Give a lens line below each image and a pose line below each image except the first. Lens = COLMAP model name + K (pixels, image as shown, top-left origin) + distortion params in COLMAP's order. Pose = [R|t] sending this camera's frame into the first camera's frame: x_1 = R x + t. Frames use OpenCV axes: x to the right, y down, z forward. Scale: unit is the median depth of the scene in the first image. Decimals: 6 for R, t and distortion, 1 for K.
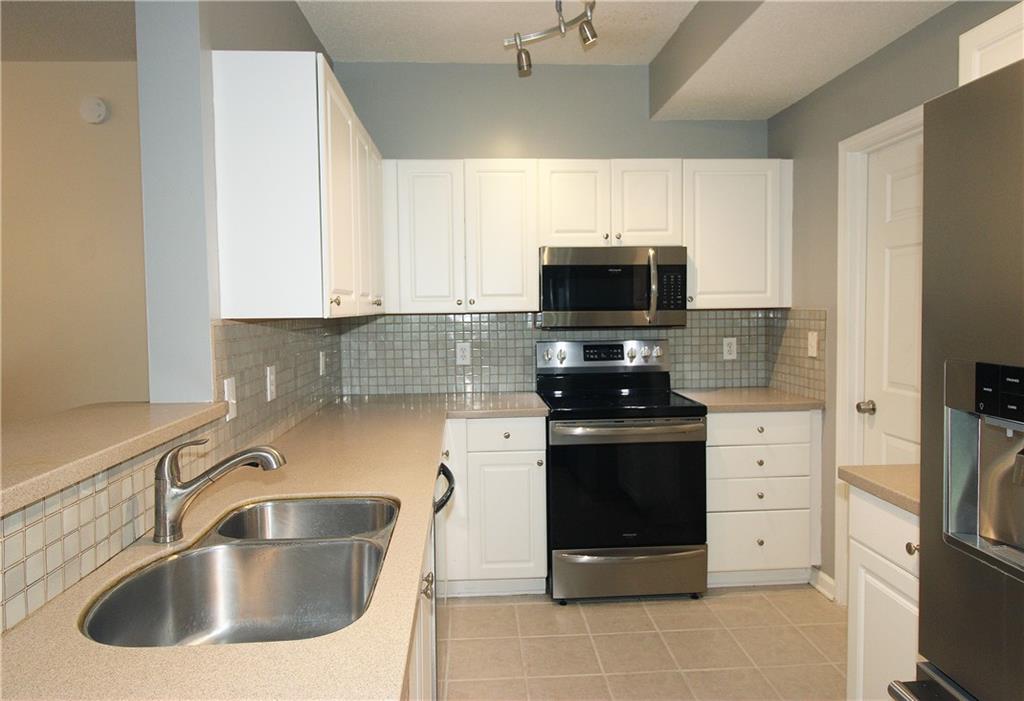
lens RADIAL K [[672.8, 0, 512.7], [0, 672.8, 349.9], [0, 0, 1]] dist [0.009468, -0.001584]
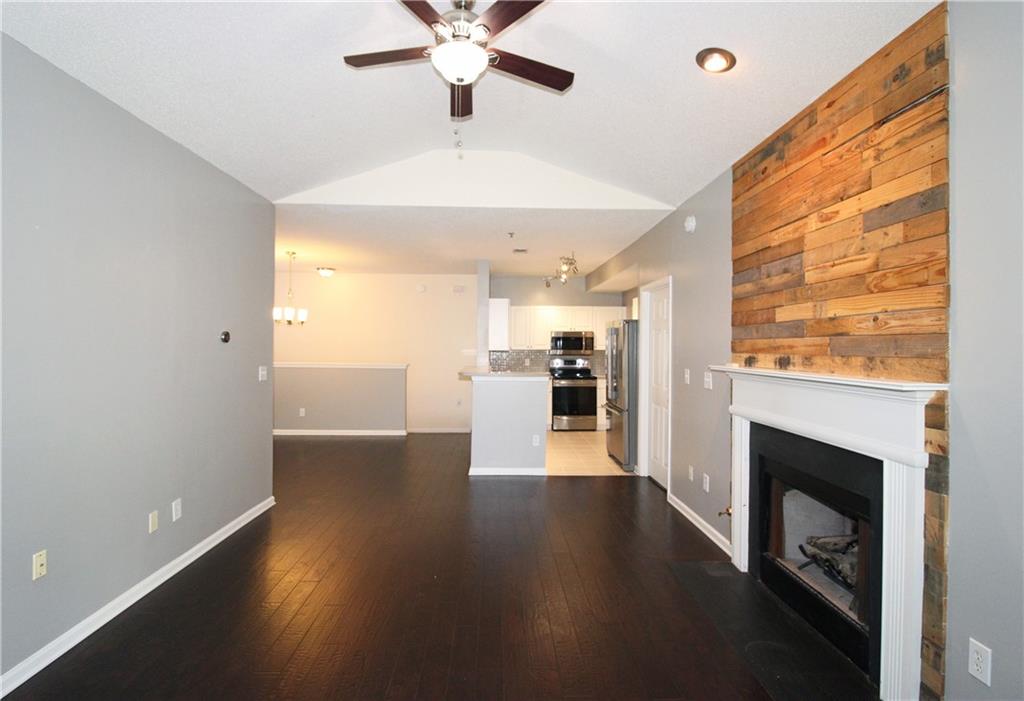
lens RADIAL K [[536.4, 0, 513.2], [0, 536.4, 346.3], [0, 0, 1]] dist [-0.002884, -0.000873]
pose [[0.999499, 0.017037, -0.026659, -0.082761], [-0.018563, 0.998139, -0.058088, 0.090651], [0.025620, 0.058554, 0.997955, -1.803391]]
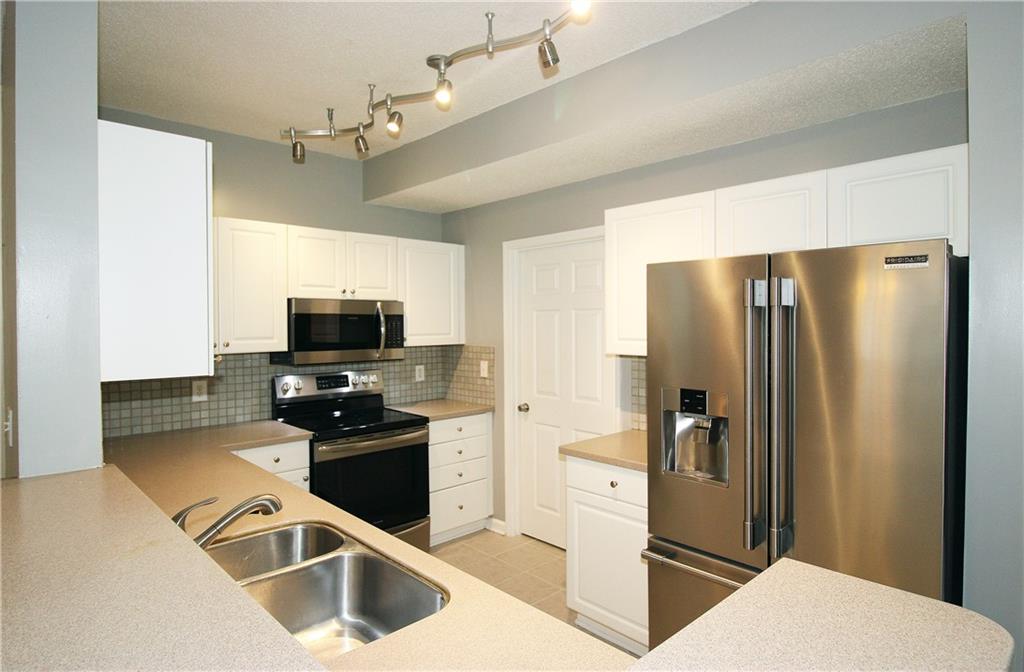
lens RADIAL K [[566.7, 0, 512.7], [0, 566.7, 340.7], [0, 0, 1]] dist [0.004375, -0.002165]
pose [[0.769615, -0.017143, 0.638279, -0.308133], [0.040065, 0.998966, -0.021480, -0.040552], [-0.637250, 0.042104, 0.769506, -0.024947]]
